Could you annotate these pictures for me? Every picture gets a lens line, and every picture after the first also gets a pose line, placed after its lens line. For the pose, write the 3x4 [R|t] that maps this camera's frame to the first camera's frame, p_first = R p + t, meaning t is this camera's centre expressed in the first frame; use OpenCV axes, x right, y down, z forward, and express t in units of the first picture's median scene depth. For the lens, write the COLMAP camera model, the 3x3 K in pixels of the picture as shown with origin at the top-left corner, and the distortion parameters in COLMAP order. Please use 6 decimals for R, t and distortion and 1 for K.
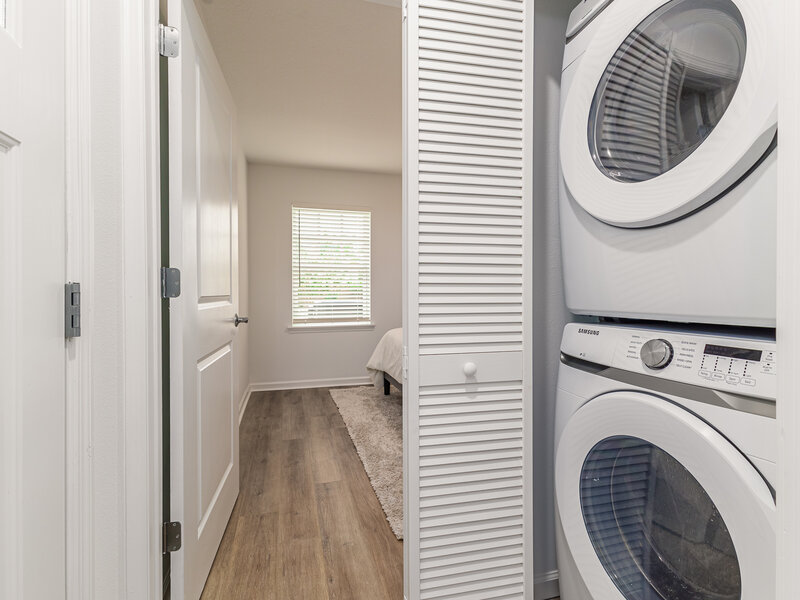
lens RADIAL K [[404.7, 0, 400.0], [0, 404.7, 300.0], [0, 0, 1]] dist [0.017056, -0.000649]
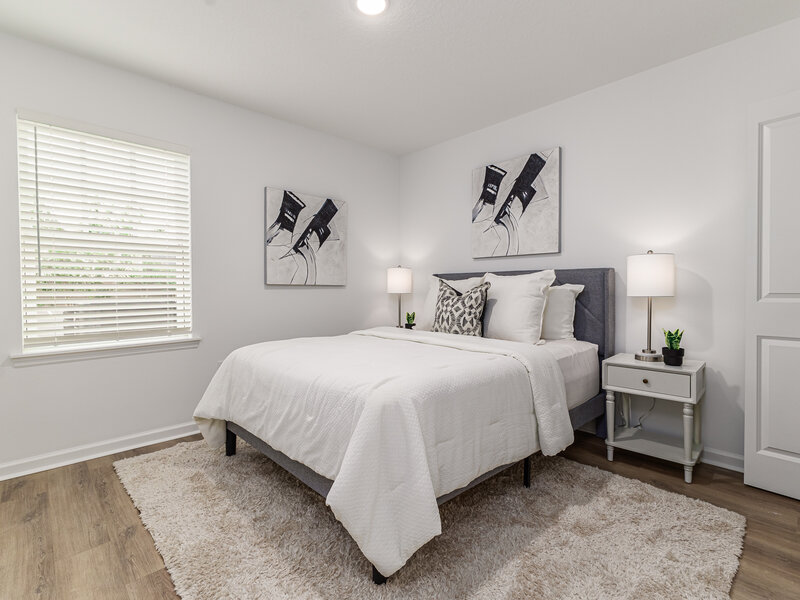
lens RADIAL K [[404.7, 0, 400.0], [0, 404.7, 300.0], [0, 0, 1]] dist [0.017056, -0.000649]
pose [[0.894232, -0.014060, 0.447384, -0.073940], [0.008526, 0.999860, 0.014379, -0.005466], [-0.447523, -0.009044, 0.894226, 0.338007]]
